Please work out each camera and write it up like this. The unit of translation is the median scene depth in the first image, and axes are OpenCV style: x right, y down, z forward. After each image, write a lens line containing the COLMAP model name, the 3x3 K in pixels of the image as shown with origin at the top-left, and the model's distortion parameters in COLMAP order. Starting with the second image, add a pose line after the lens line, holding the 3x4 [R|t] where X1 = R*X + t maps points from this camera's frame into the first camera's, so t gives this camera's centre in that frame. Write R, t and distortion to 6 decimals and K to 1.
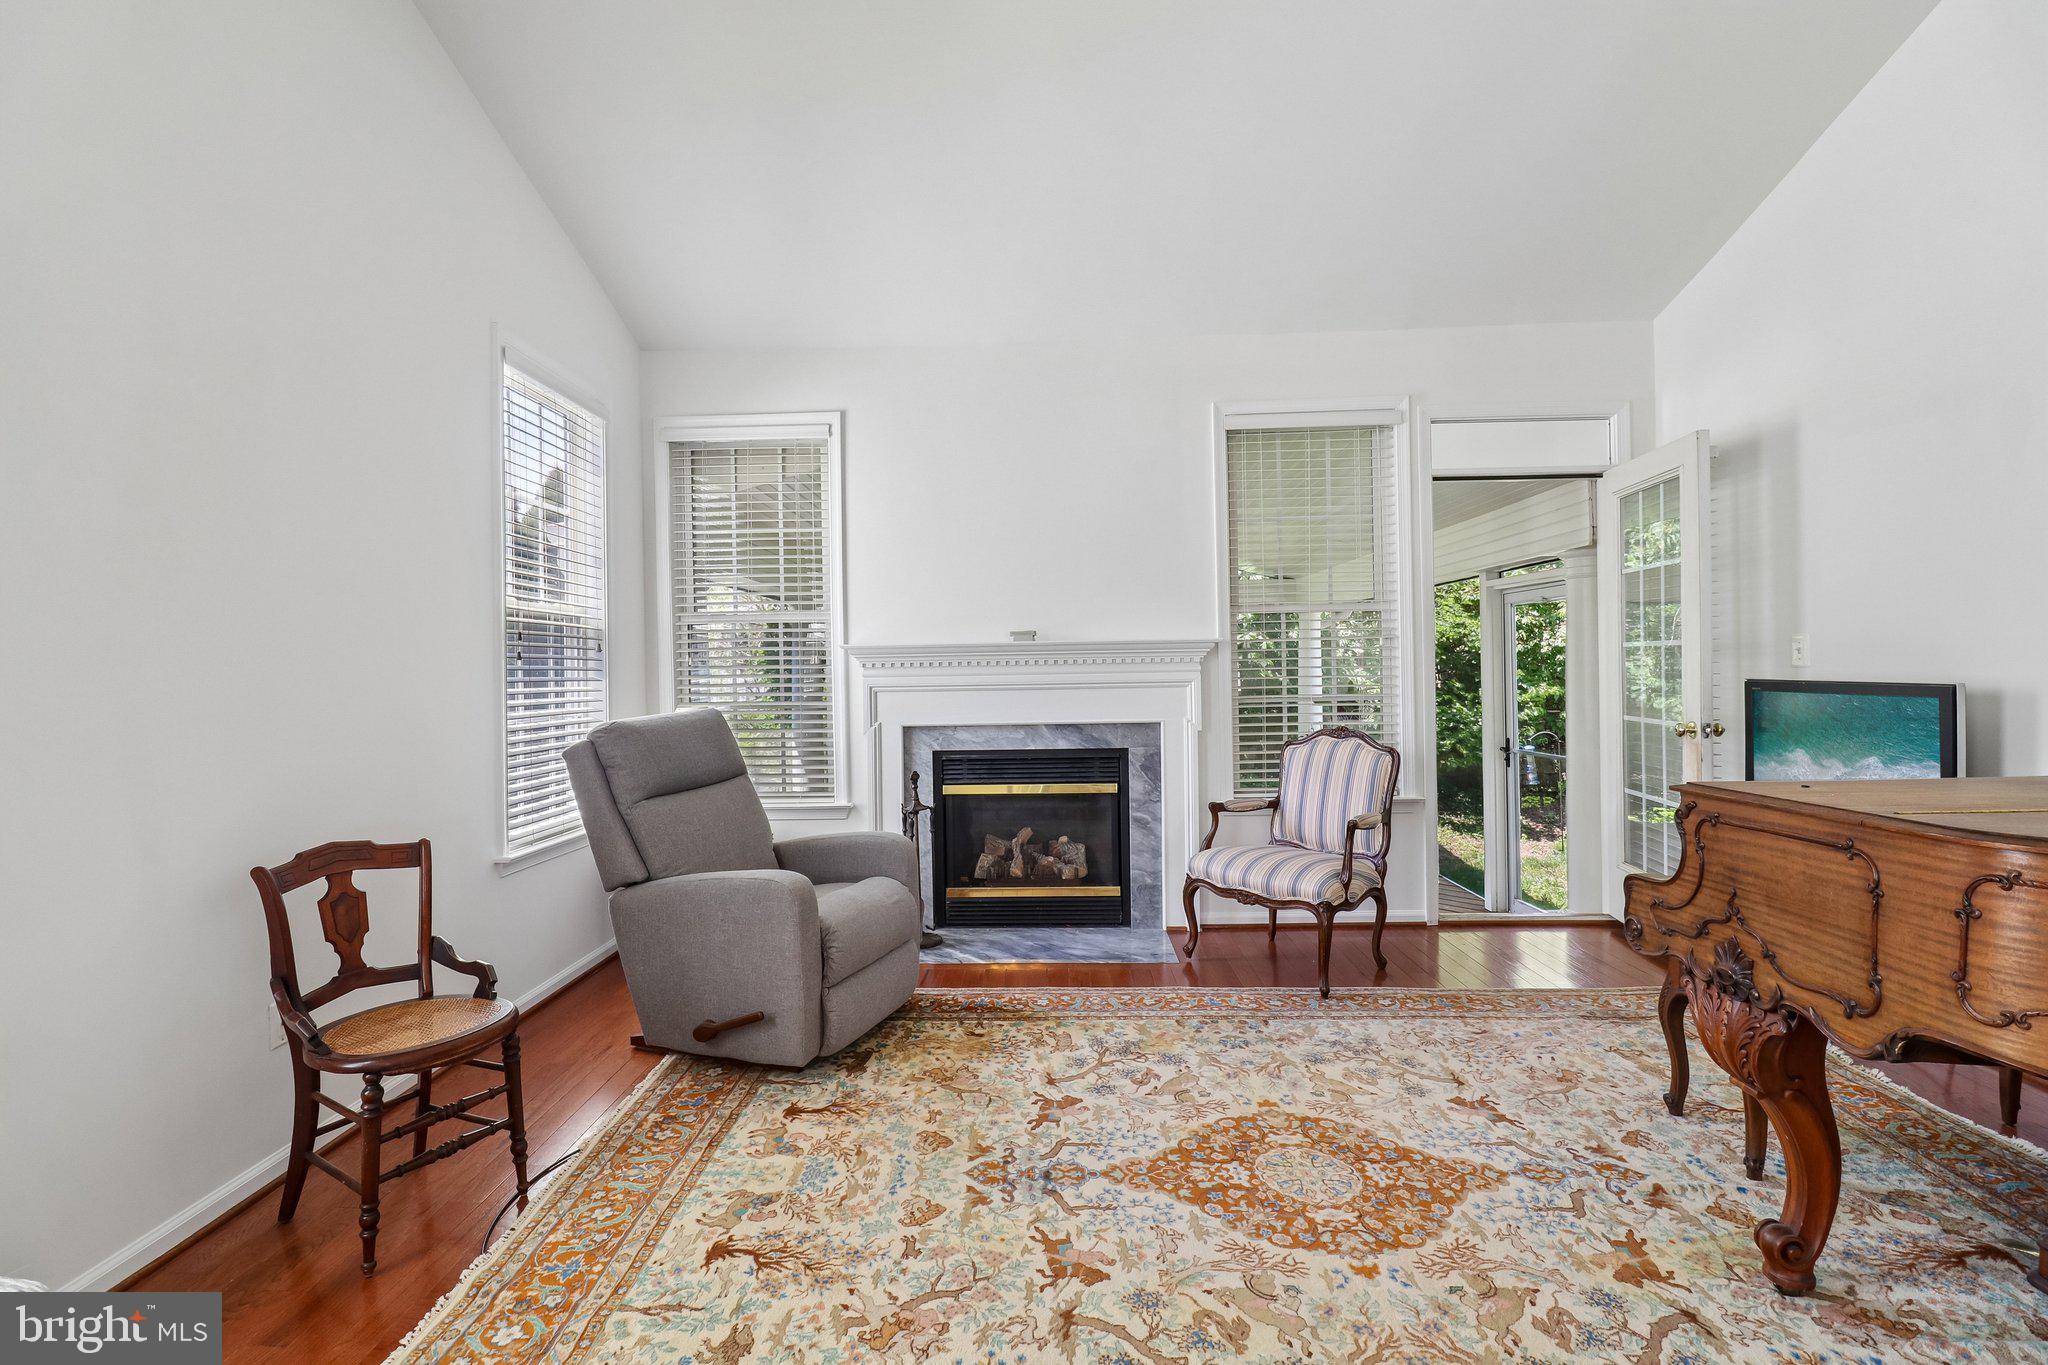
lens RADIAL K [[951.4, 0, 1007.5], [0, 951.4, 670.9], [0, 0, 1]] dist [0.005537, -0.016213]
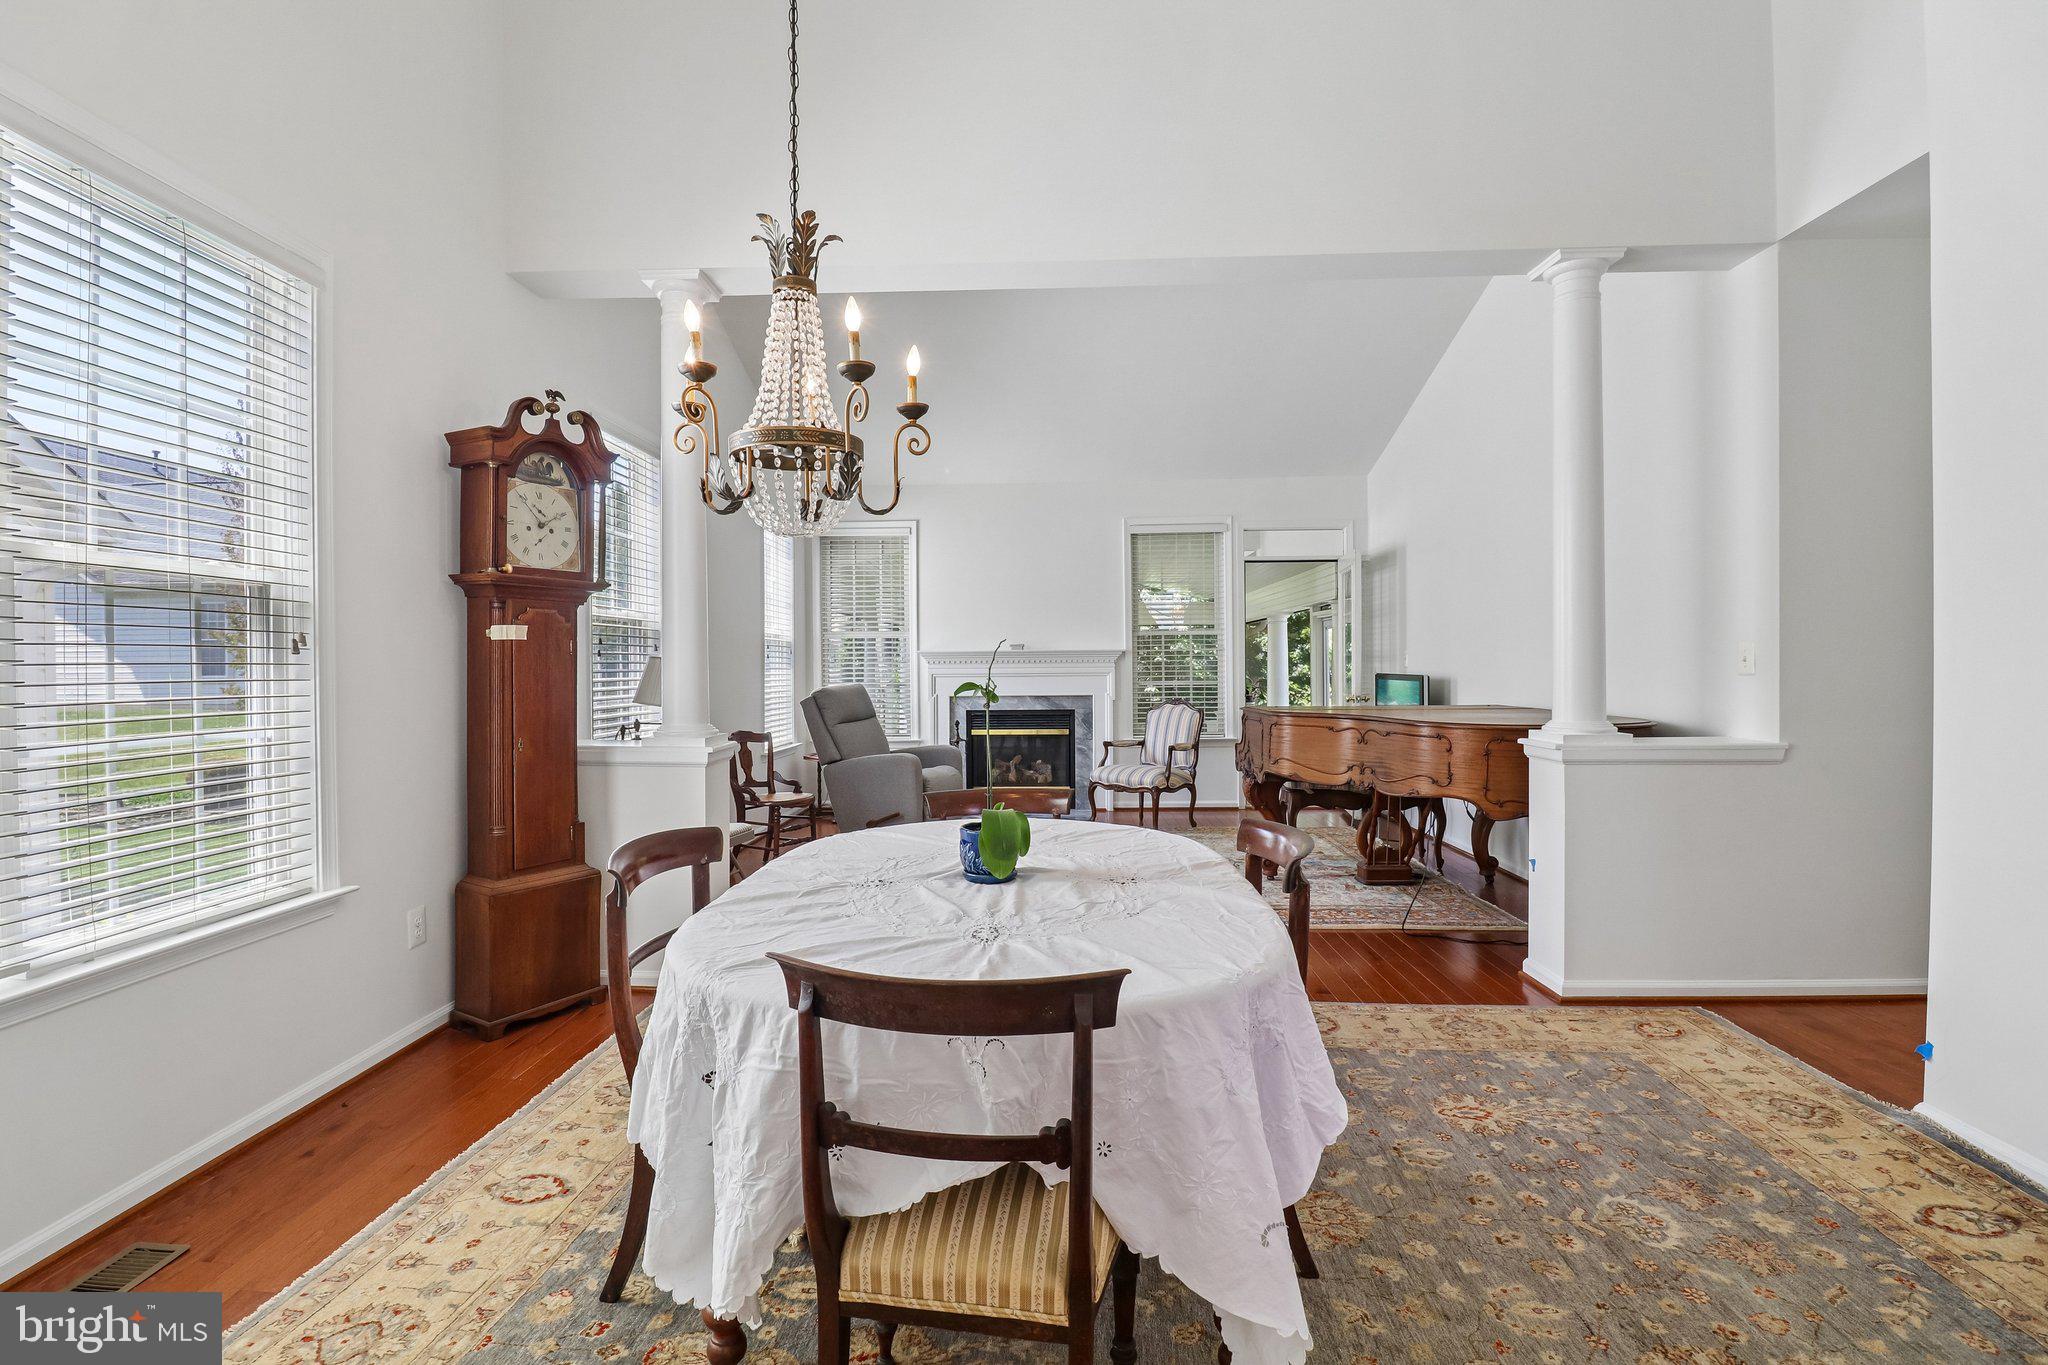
lens RADIAL K [[951.4, 0, 1007.5], [0, 951.4, 670.9], [0, 0, 1]] dist [0.005537, -0.016213]
pose [[0.999922, 0.009369, -0.008300, 0.017254], [-0.009345, 0.999952, 0.002921, 0.004641], [0.008327, -0.002843, 0.999961, -1.005834]]
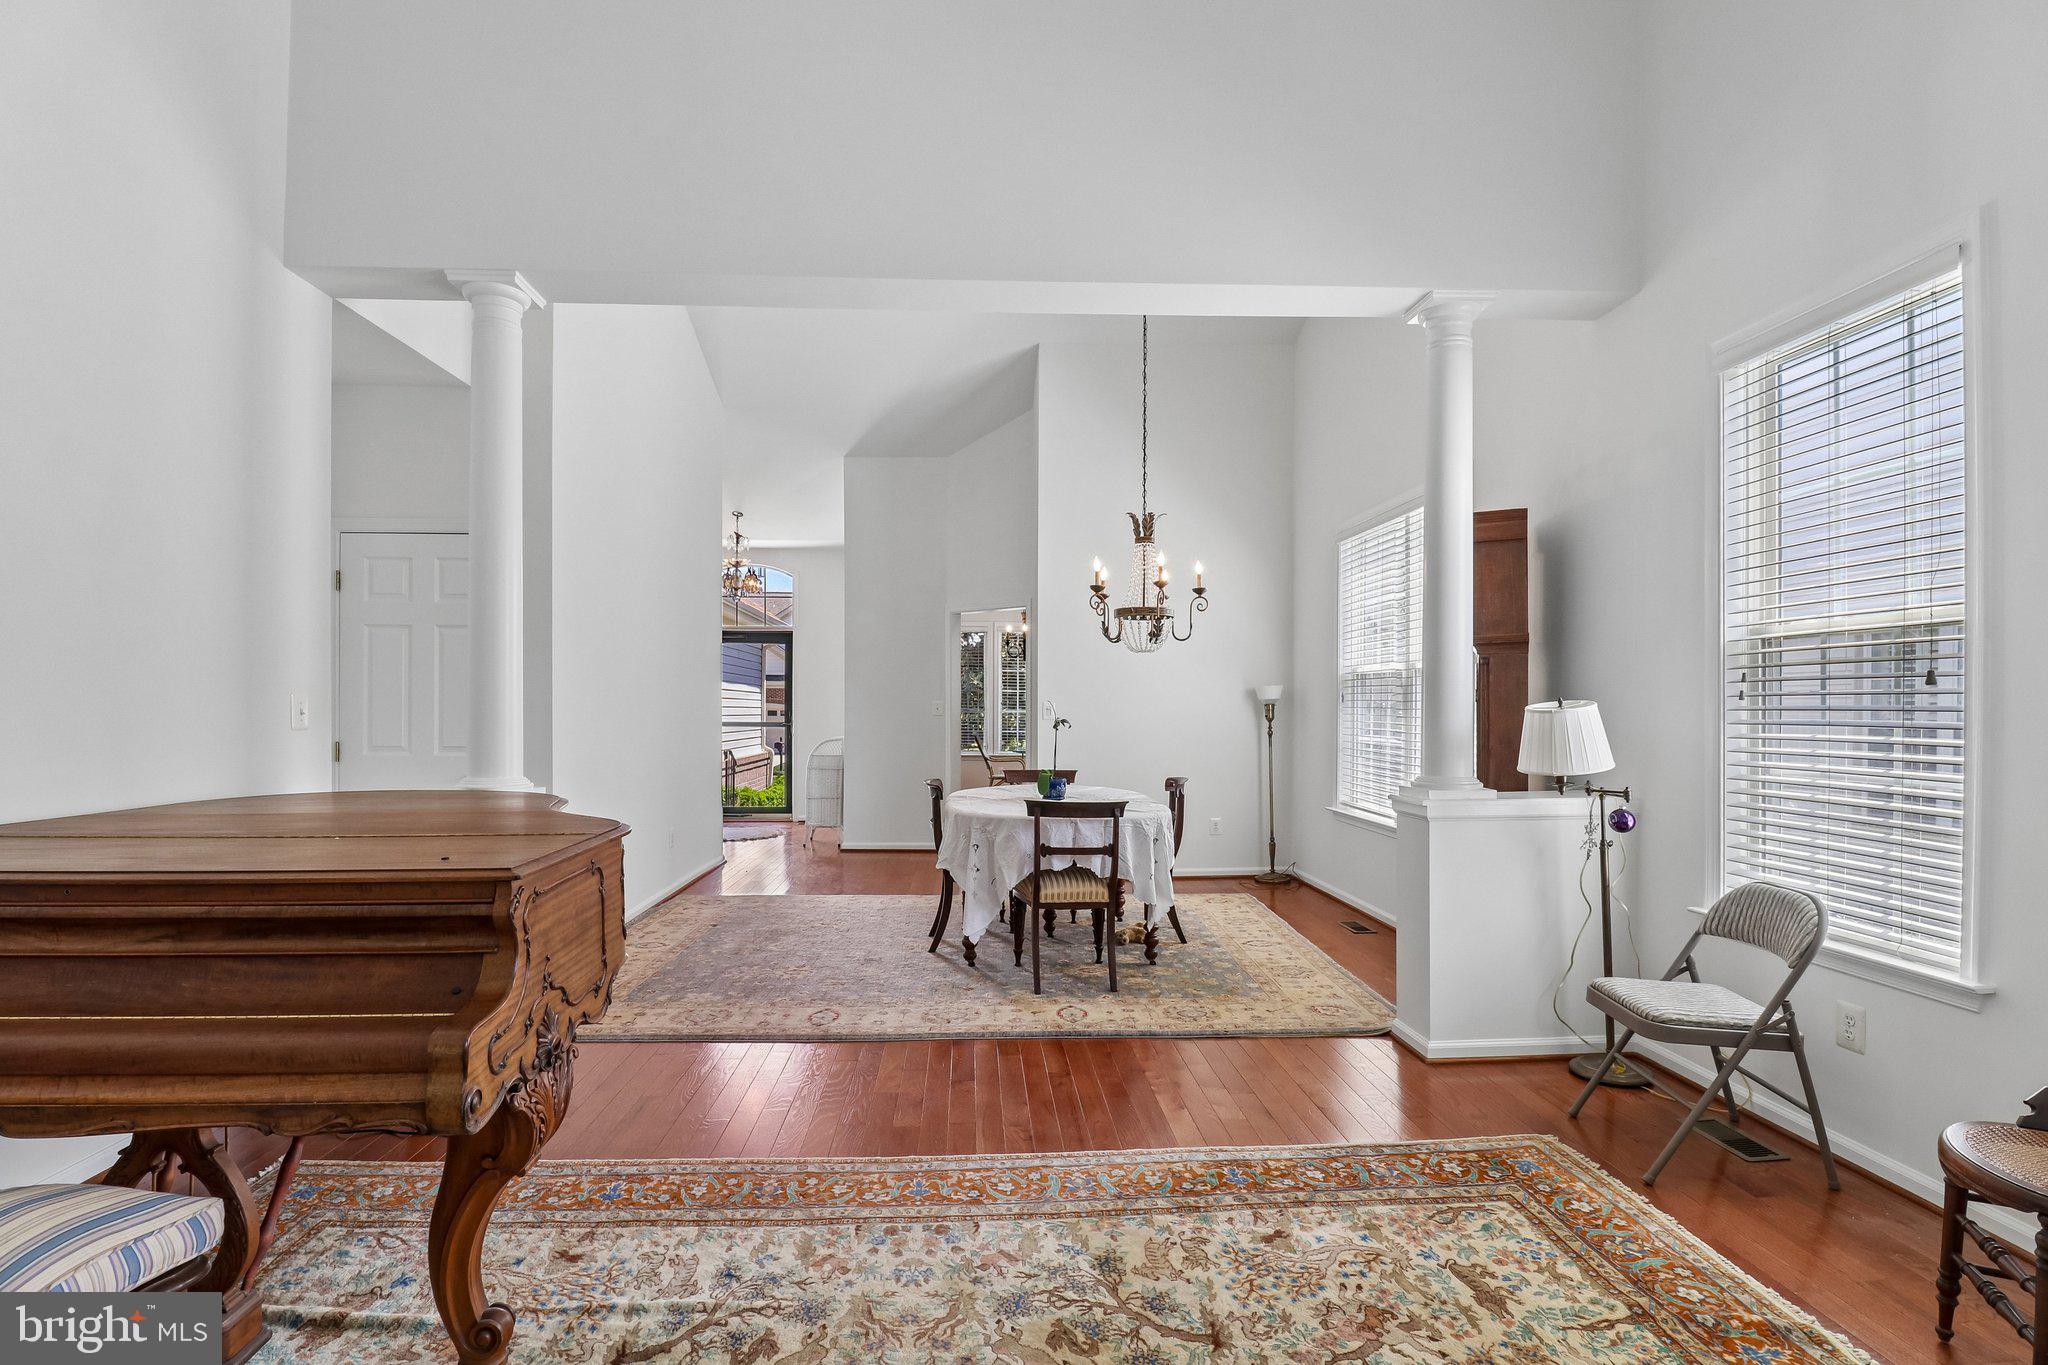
lens RADIAL K [[956.7, 0, 1031.5], [0, 956.7, 738.9], [0, 0, 1]] dist [0.001503, -0.018171]
pose [[-0.994396, 0.018286, -0.104128, 0.183073], [0.014303, 0.999142, 0.038868, -0.011320], [0.104750, 0.037161, -0.993804, 1.005676]]
